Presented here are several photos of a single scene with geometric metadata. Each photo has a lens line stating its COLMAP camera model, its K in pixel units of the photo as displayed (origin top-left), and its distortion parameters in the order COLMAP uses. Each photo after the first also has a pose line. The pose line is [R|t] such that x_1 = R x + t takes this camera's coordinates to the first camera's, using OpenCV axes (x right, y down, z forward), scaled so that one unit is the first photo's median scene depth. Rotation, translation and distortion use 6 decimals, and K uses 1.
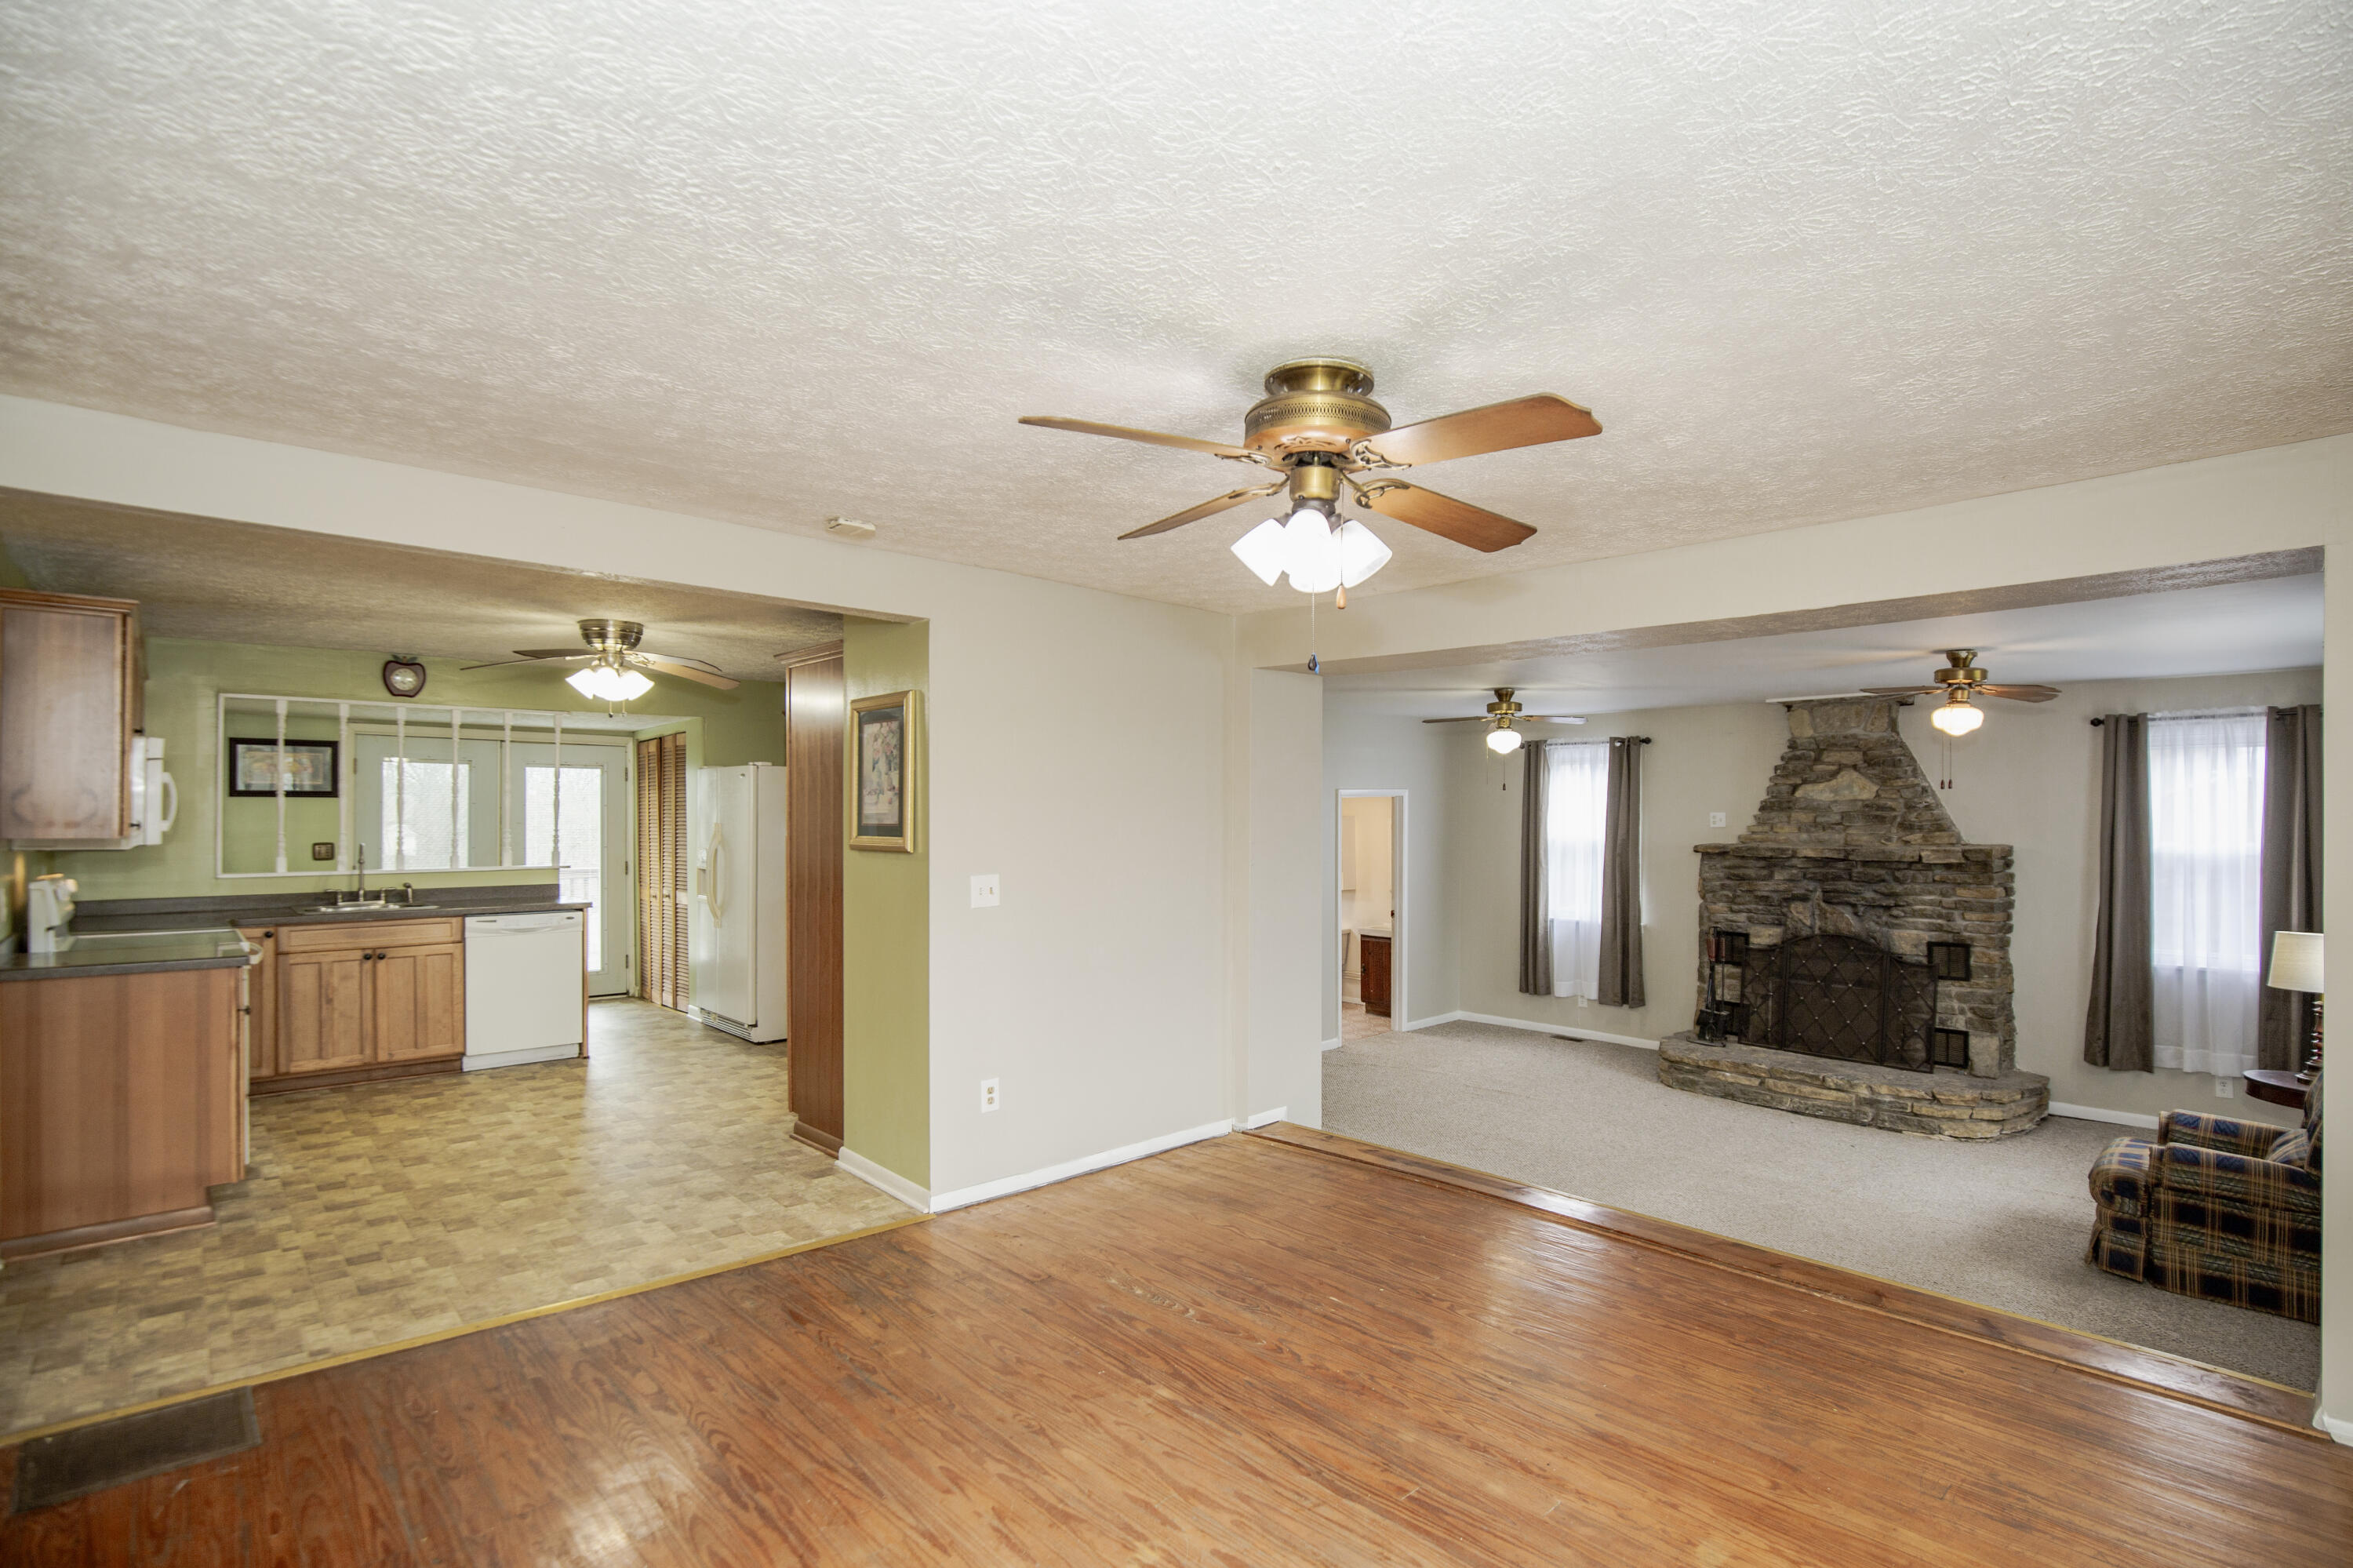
lens RADIAL K [[1146.0, 0, 1213.4], [0, 1146.0, 819.3], [0, 0, 1]] dist [-0.007129, -0.000371]
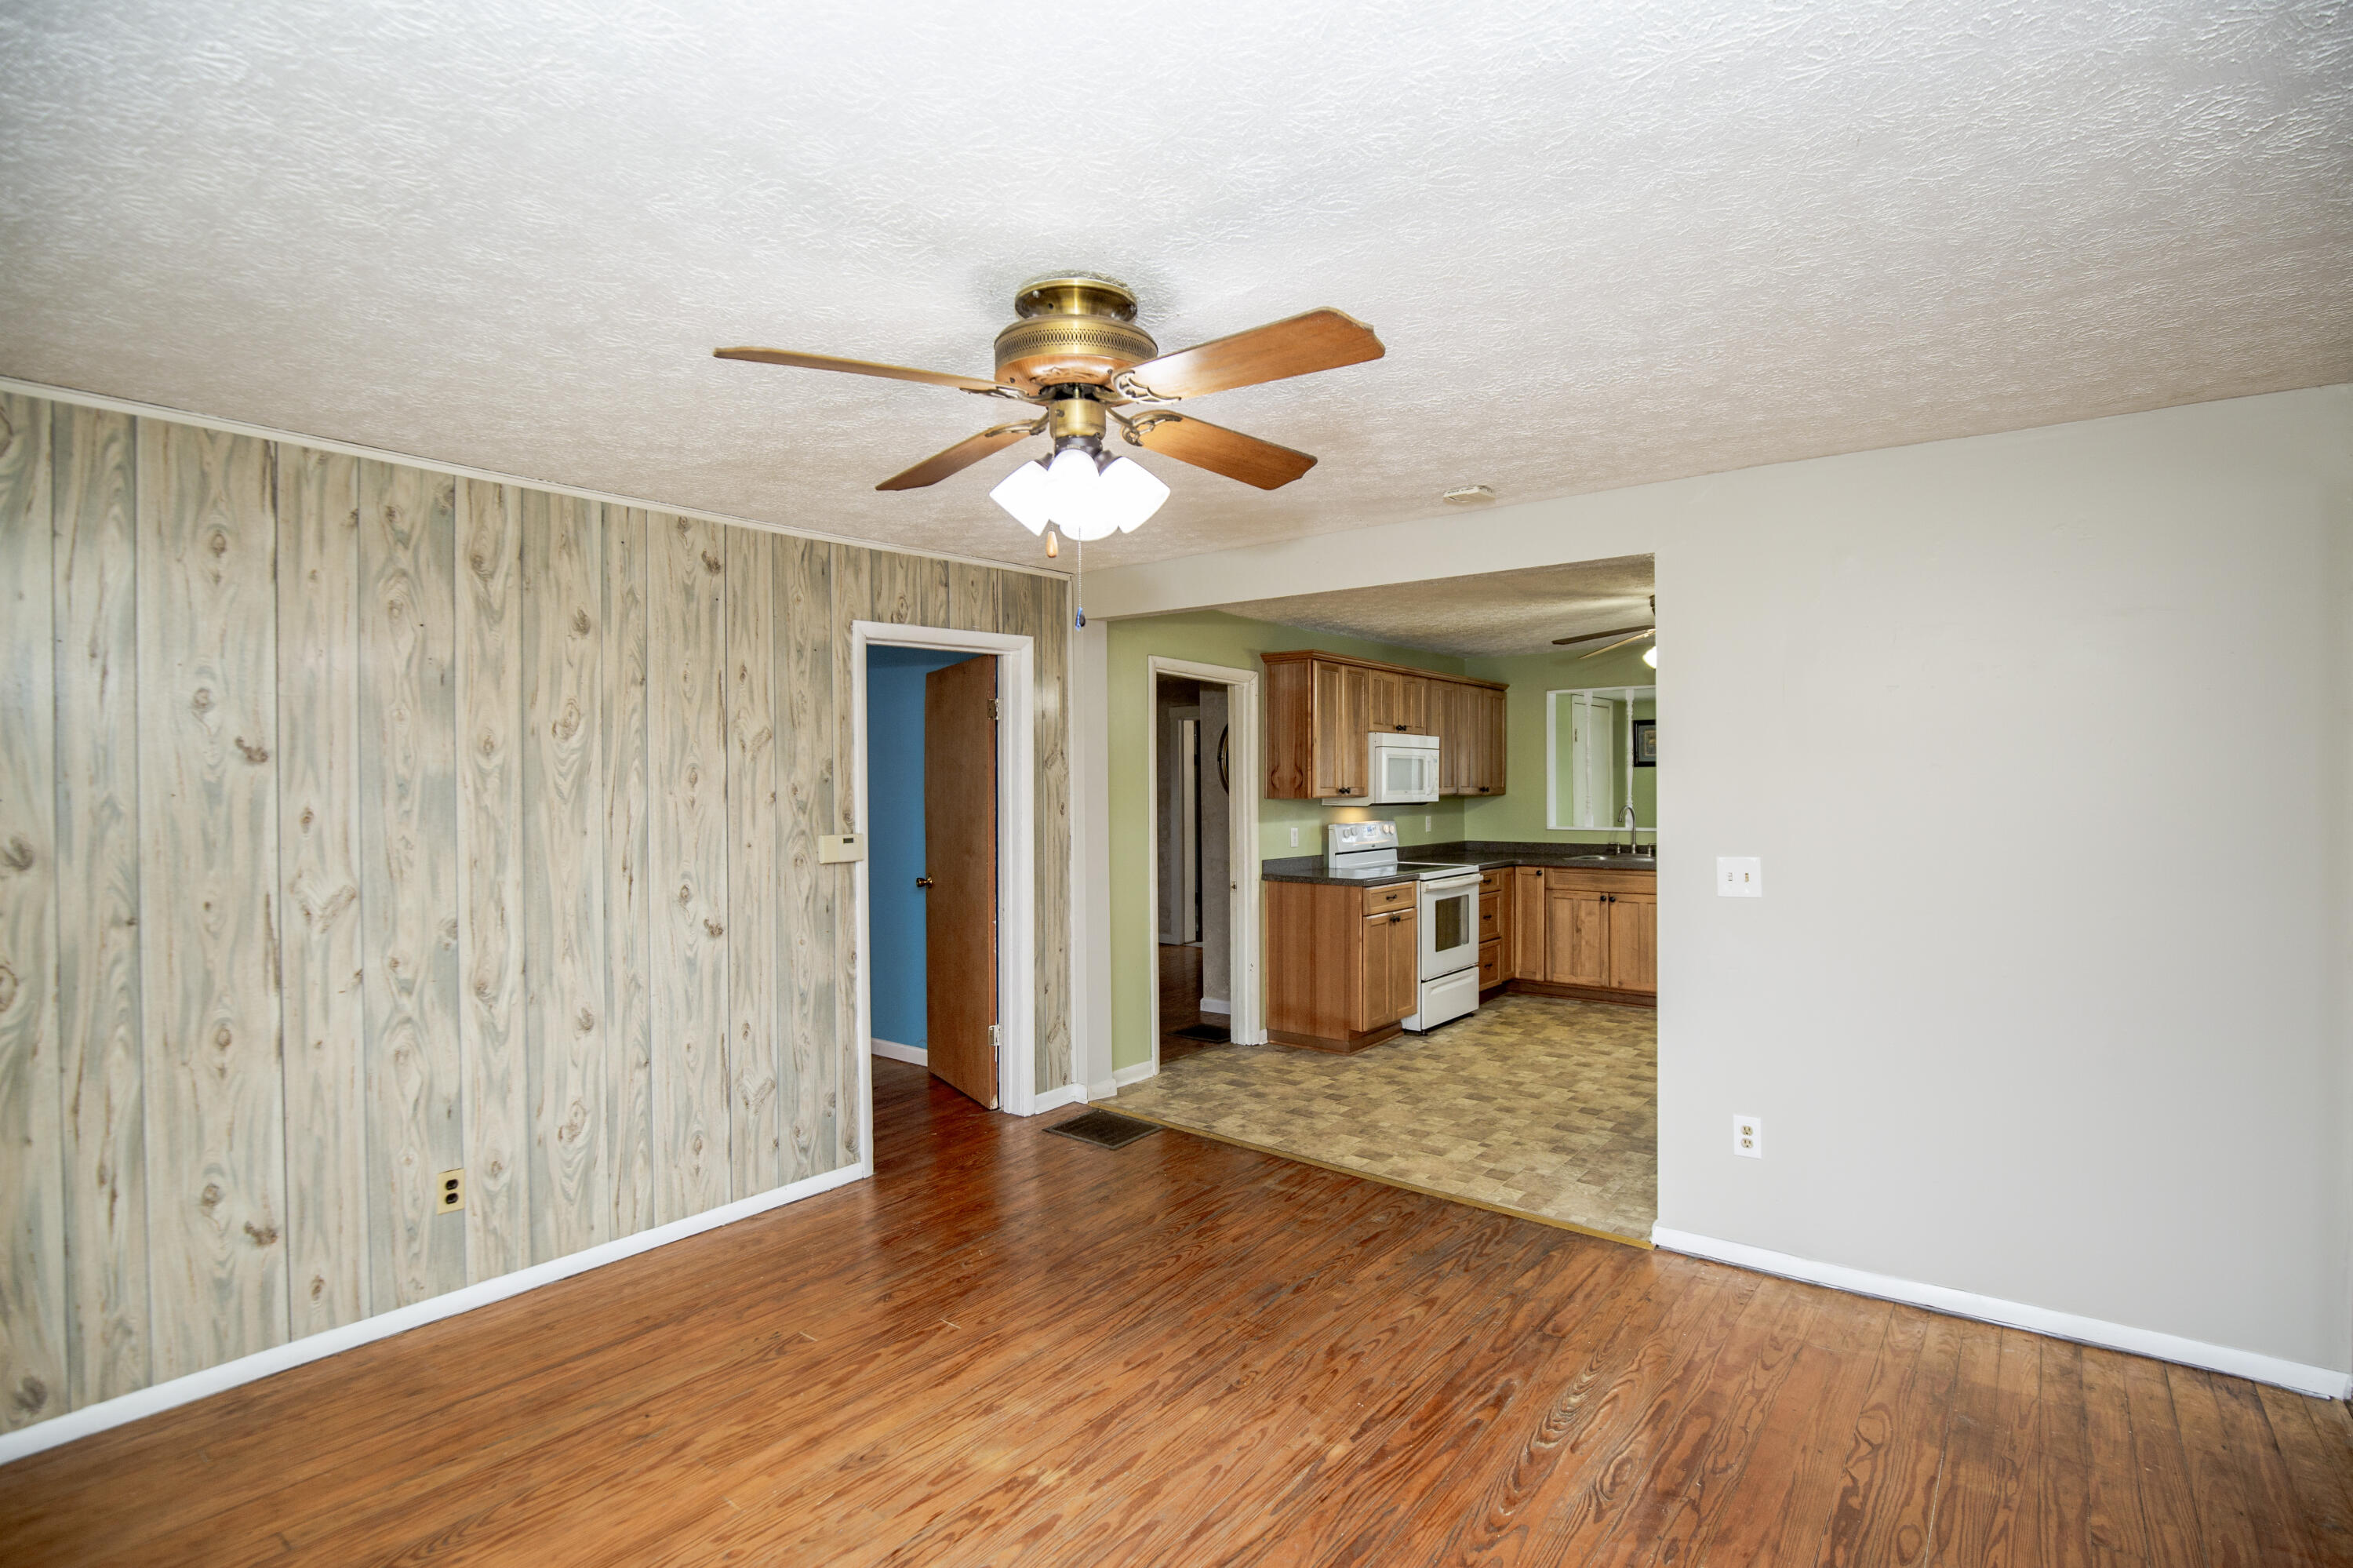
lens RADIAL K [[1146.0, 0, 1179.3], [0, 1146.0, 789.6], [0, 0, 1]] dist [-0.007129, -0.000371]
pose [[0.138875, 0.002180, -0.990307, 0.596704], [0.005088, 0.999983, 0.002915, -0.002030], [0.990297, -0.005443, 0.138862, 0.570735]]
